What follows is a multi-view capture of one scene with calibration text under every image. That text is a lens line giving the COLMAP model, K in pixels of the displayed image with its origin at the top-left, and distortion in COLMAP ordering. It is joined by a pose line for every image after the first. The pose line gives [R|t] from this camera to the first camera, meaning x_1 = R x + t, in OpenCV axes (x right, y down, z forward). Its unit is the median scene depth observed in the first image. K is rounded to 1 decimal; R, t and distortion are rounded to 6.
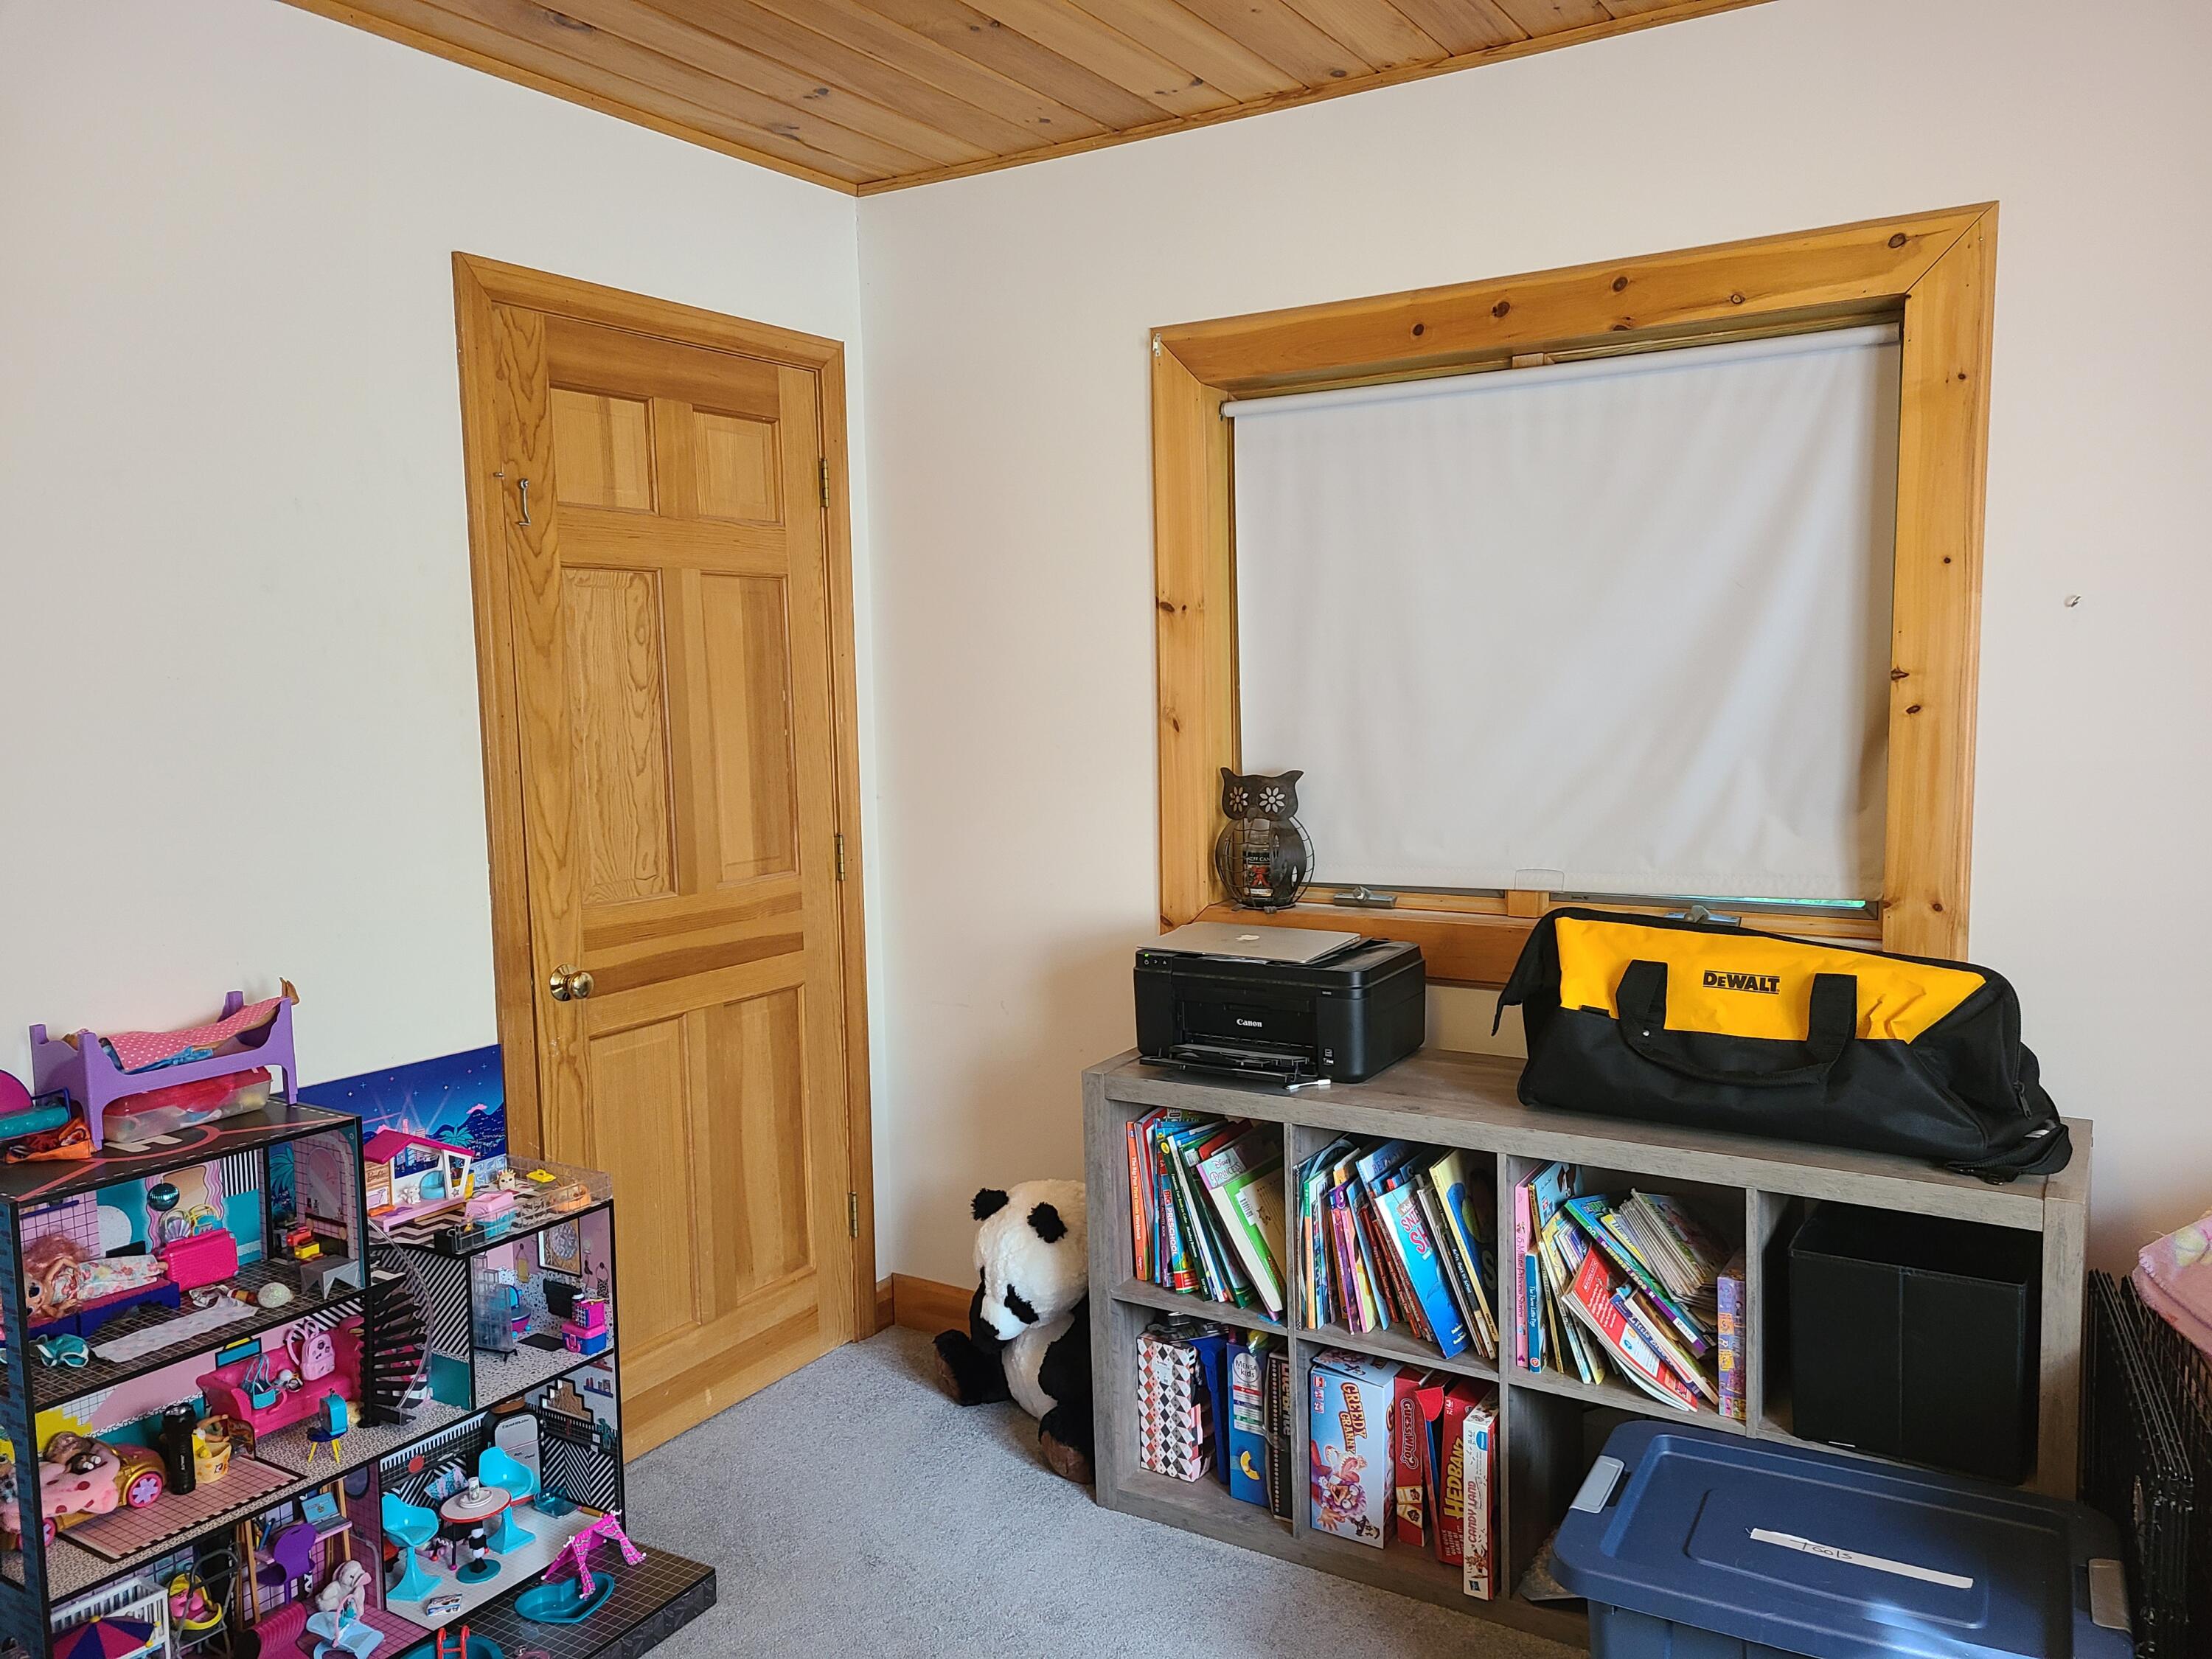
lens RADIAL K [[1640.5, 0, 1106.3], [0, 1640.5, 841.2], [0, 0, 1]] dist [0.071808, -0.049186]
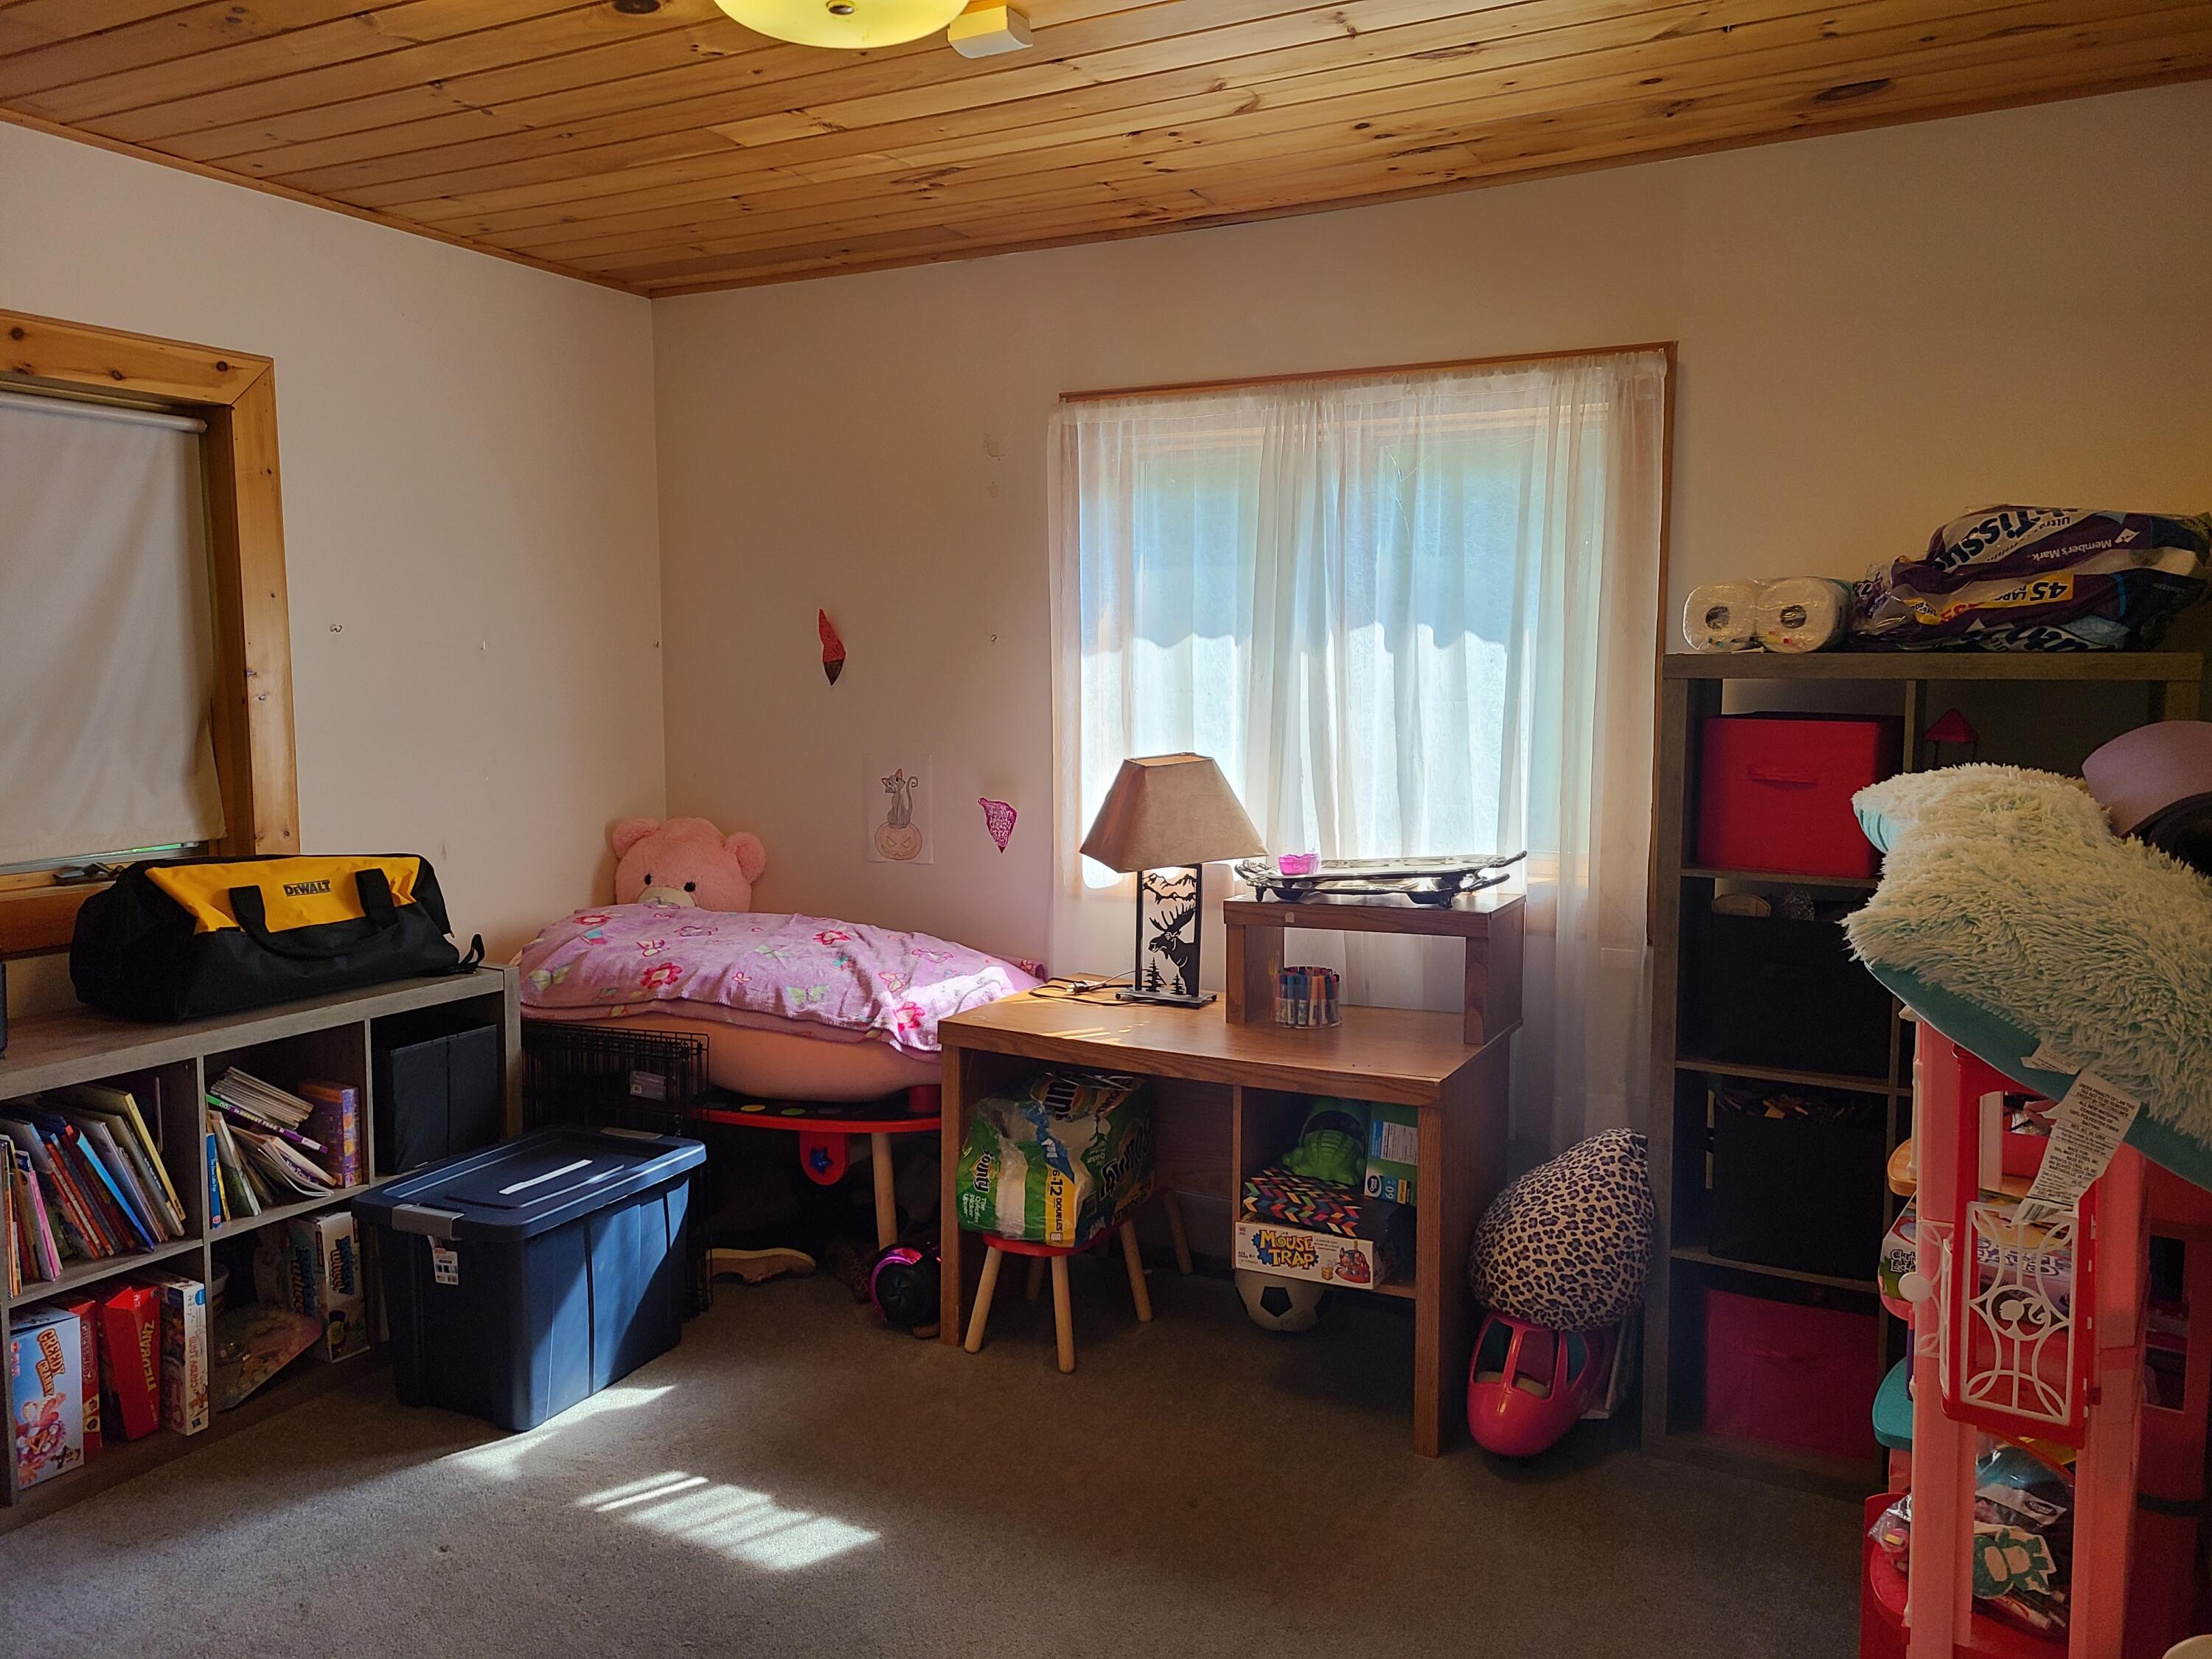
lens RADIAL K [[1640.5, 0, 1107.0], [0, 1640.5, 819.2], [0, 0, 1]] dist [0.071808, -0.049186]
pose [[-0.057562, -0.078546, 0.995247, -1.001221], [0.098562, 0.991583, 0.083957, -0.024027], [-0.993465, 0.102926, -0.049336, 0.362078]]
